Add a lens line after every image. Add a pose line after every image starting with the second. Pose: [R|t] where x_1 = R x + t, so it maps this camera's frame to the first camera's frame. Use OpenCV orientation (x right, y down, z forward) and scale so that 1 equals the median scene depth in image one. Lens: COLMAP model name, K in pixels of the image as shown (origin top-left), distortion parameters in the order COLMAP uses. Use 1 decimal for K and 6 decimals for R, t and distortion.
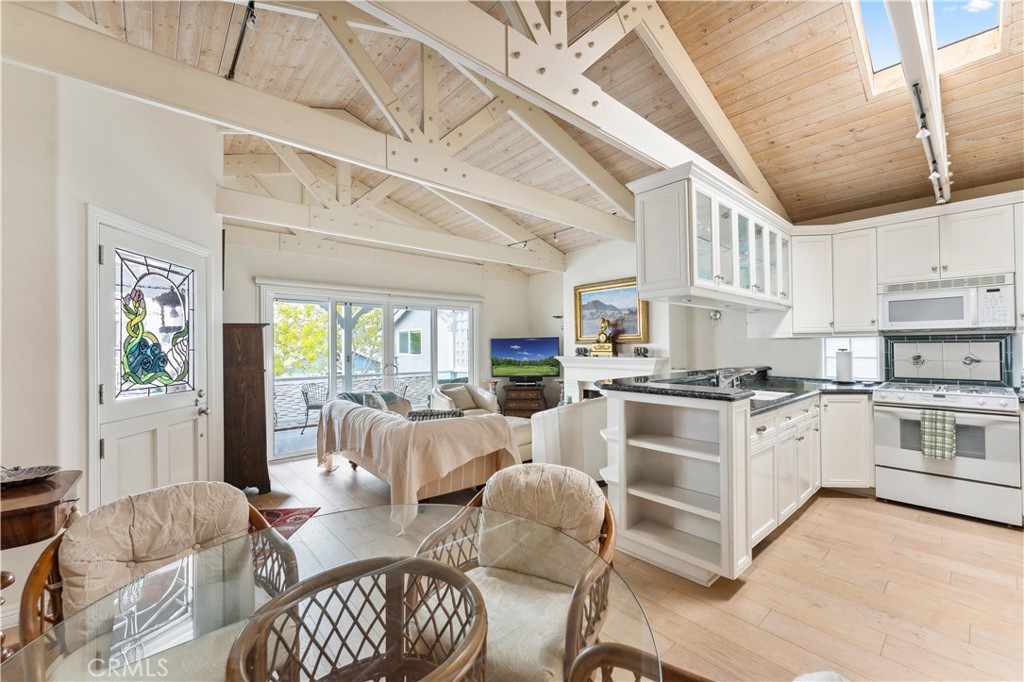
lens RADIAL K [[409.1, 0, 512.0], [0, 409.1, 341.0], [0, 0, 1]] dist [-0.000241, -0.000041]
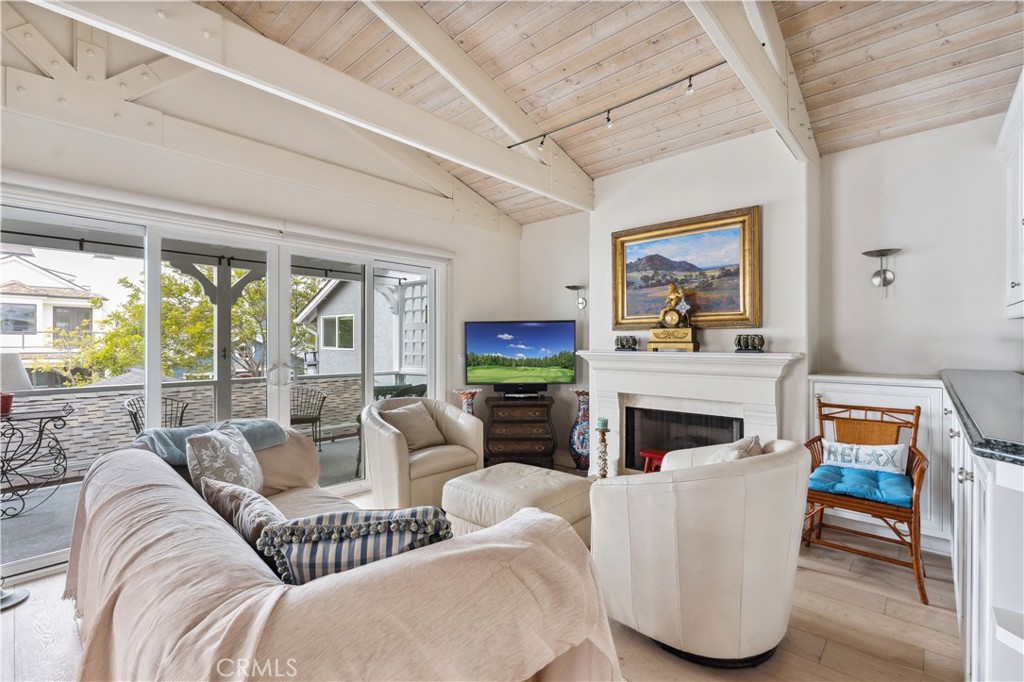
lens RADIAL K [[453.7, 0, 512.0], [0, 453.7, 341.0], [0, 0, 1]] dist [-0.002571, -0.000505]
pose [[0.994080, 0.006874, 0.108435, -0.061144], [-0.008177, 0.999900, 0.011575, 0.016464], [-0.108345, -0.012393, 0.994036, 0.364118]]
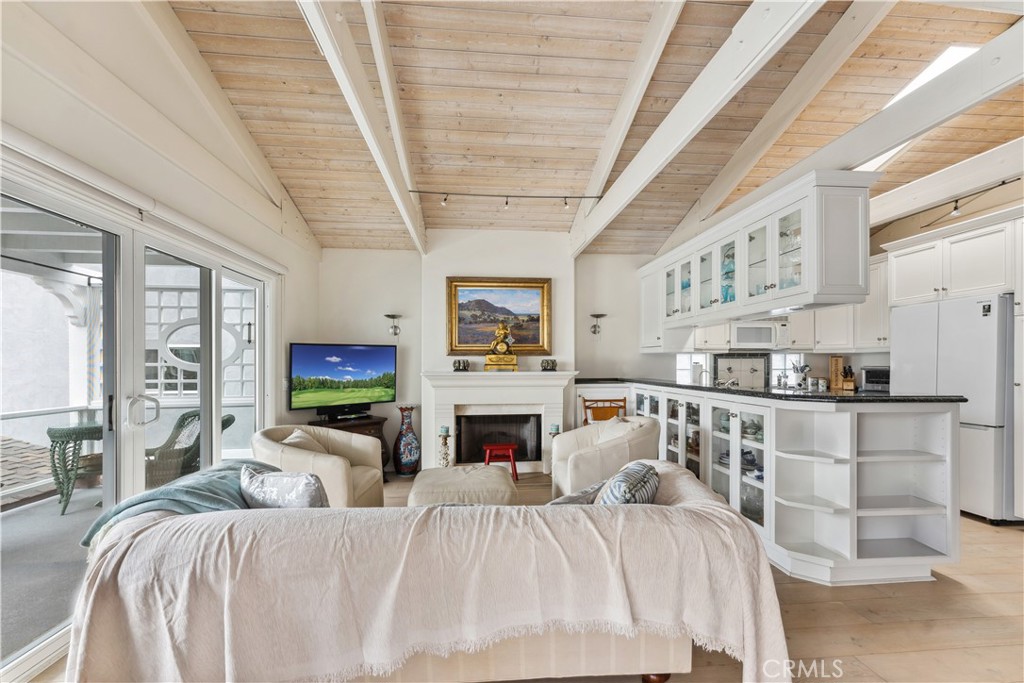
lens RADIAL K [[420.3, 0, 510.2], [0, 420.3, 362.7], [0, 0, 1]] dist [0.001914, 0.000185]
pose [[0.583106, 0.009530, 0.812340, -0.393211], [-0.015422, 0.999881, -0.000661, 0.019582], [-0.812250, -0.012142, 0.583183, 0.466654]]
